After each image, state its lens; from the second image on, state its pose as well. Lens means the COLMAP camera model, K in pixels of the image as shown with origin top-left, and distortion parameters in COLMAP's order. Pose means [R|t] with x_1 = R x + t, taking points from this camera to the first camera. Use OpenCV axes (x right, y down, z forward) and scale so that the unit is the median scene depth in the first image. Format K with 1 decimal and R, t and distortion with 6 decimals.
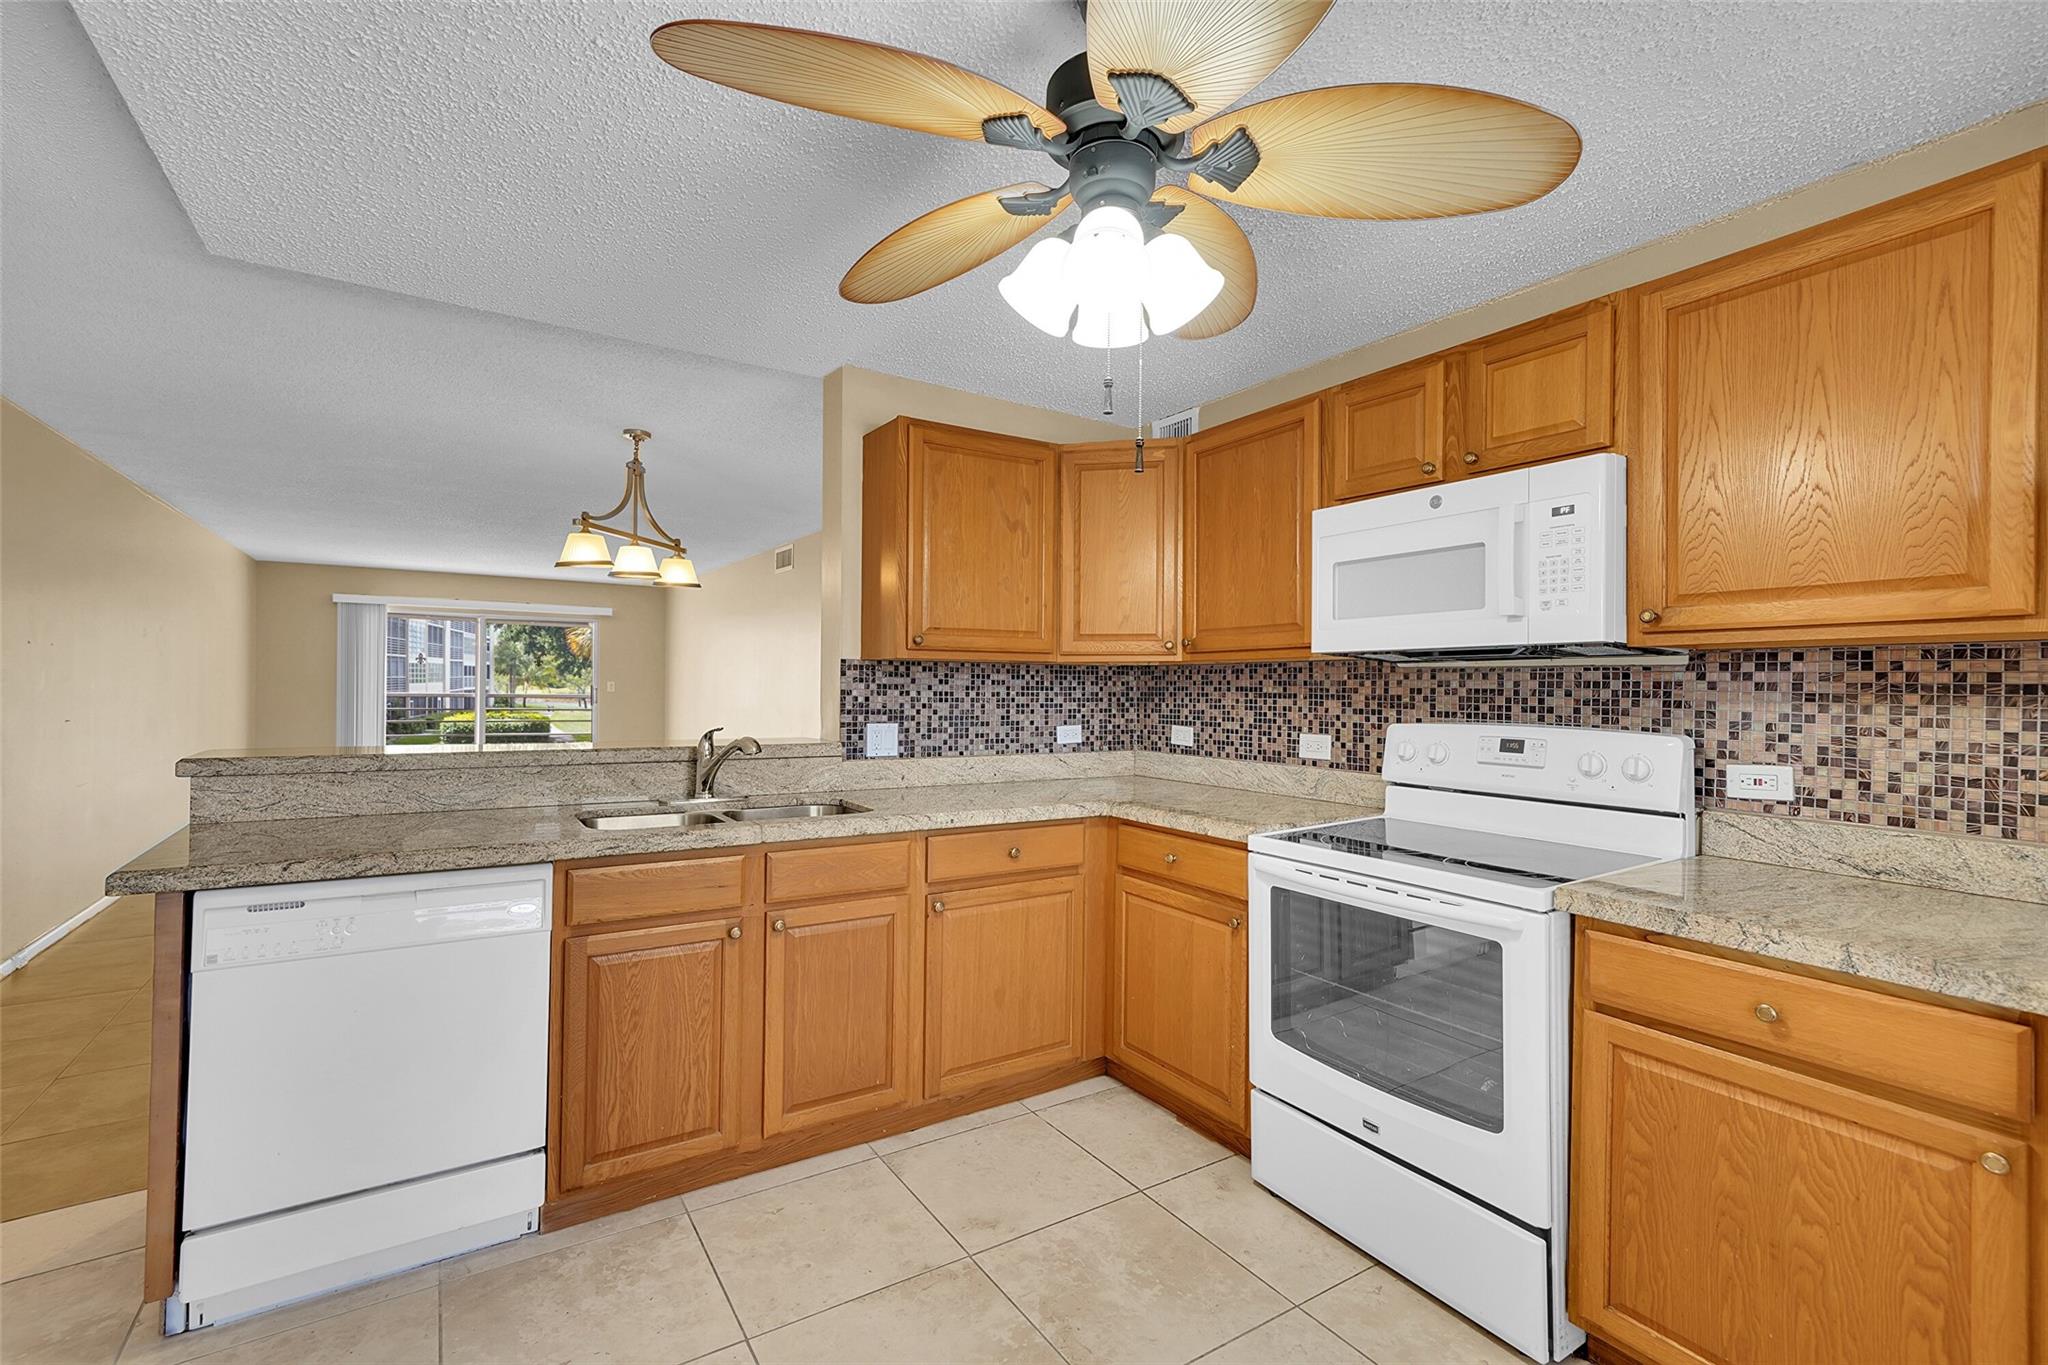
lens RADIAL K [[923.0, 0, 1043.9], [0, 923.0, 685.4], [0, 0, 1]] dist [0.003311, 0.002577]
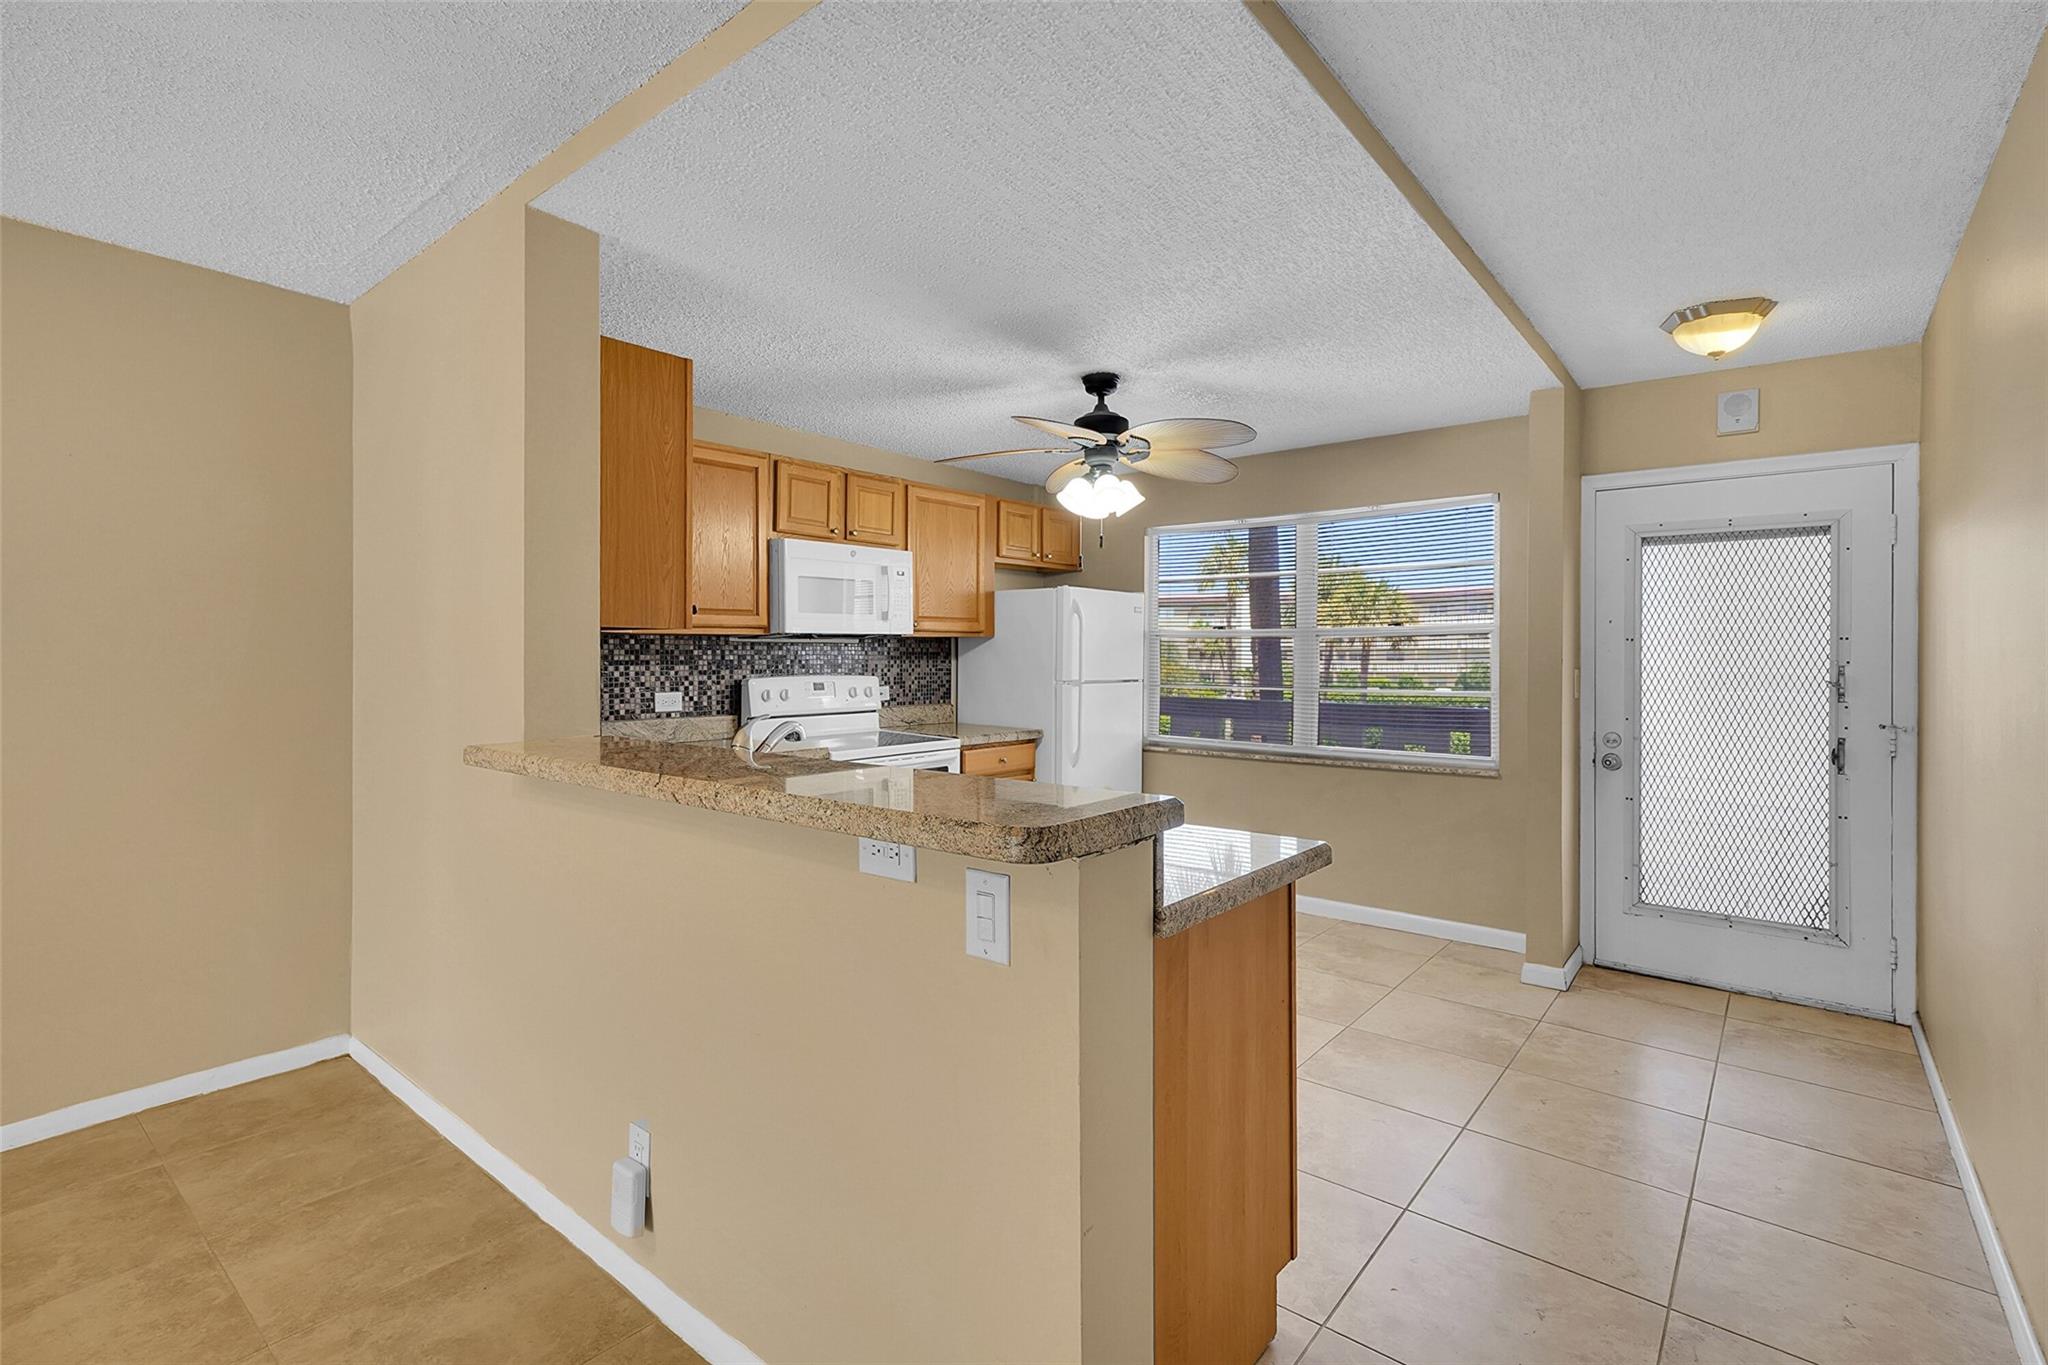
lens RADIAL K [[940.9, 0, 1034.5], [0, 940.9, 671.4], [0, 0, 1]] dist [0.000347, -0.000600]
pose [[-0.326582, -0.027392, 0.944772, -1.108428], [-0.003997, 0.999611, 0.027600, -0.013890], [-0.945160, 0.005237, -0.326565, 0.958145]]
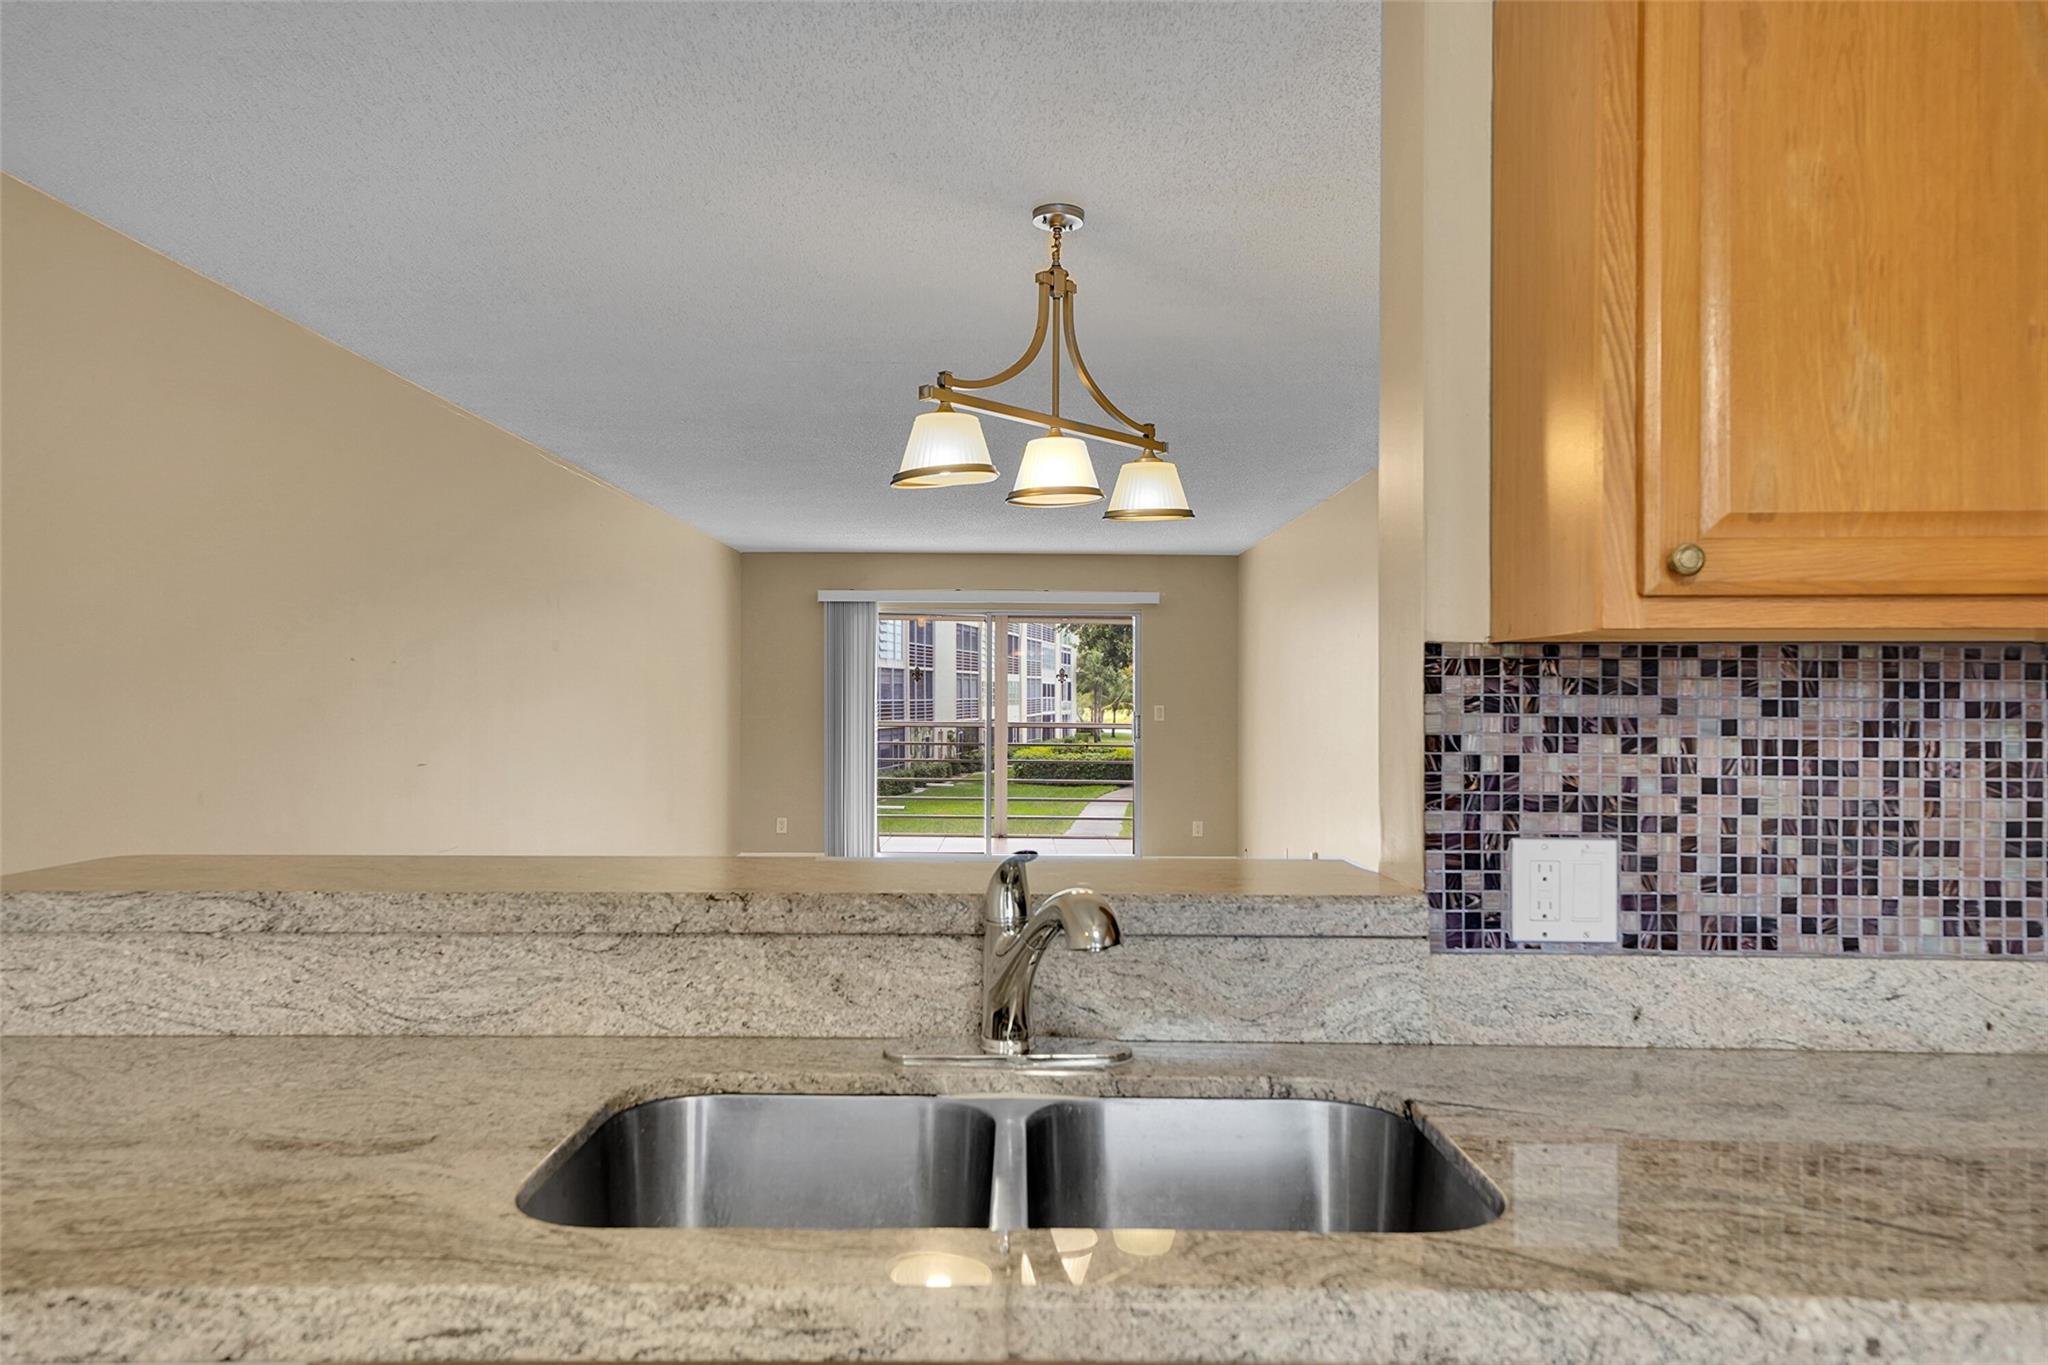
lens RADIAL K [[1368.2, 0, 1003.7], [0, 1368.2, 690.9], [0, 0, 1]] dist [0.033921, 0.002197]
pose [[0.828026, -0.011239, -0.560578, -0.070764], [0.004559, 0.999901, -0.013314, -0.005476], [0.560672, 0.008469, 0.827995, 0.520226]]
